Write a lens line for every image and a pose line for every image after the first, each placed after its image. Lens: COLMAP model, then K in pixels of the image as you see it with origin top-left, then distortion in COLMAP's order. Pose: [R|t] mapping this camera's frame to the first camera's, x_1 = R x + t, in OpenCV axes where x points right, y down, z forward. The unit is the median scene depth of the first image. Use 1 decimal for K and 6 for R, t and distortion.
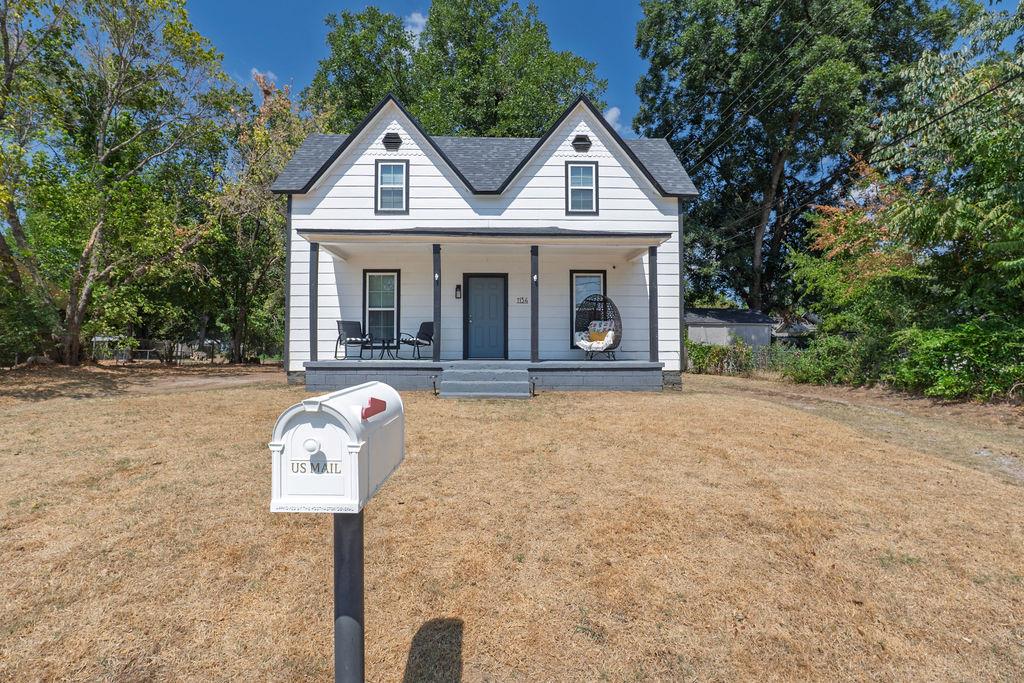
lens RADIAL K [[472.4, 0, 530.4], [0, 472.4, 315.8], [0, 0, 1]] dist [-0.010064, 0.000490]
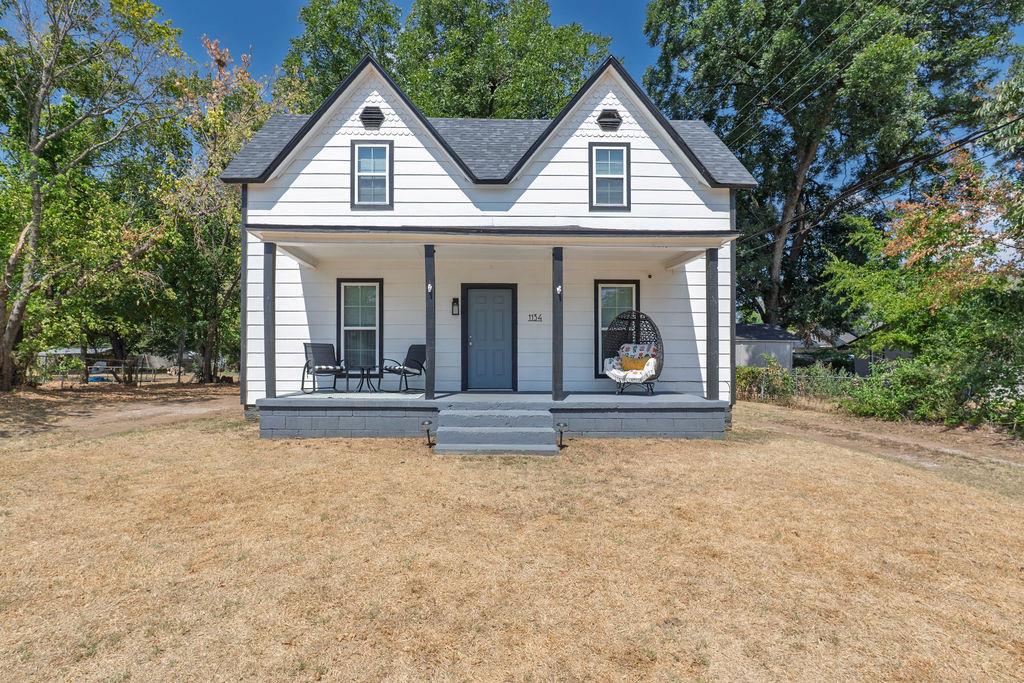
lens RADIAL K [[472.4, 0, 511.6], [0, 472.4, 341.9], [0, 0, 1]] dist [-0.010064, 0.000490]
pose [[0.999933, 0.002988, -0.011149, -0.042391], [-0.002641, 0.999515, 0.031023, -0.014167], [0.011236, -0.030991, 0.999456, 0.174073]]
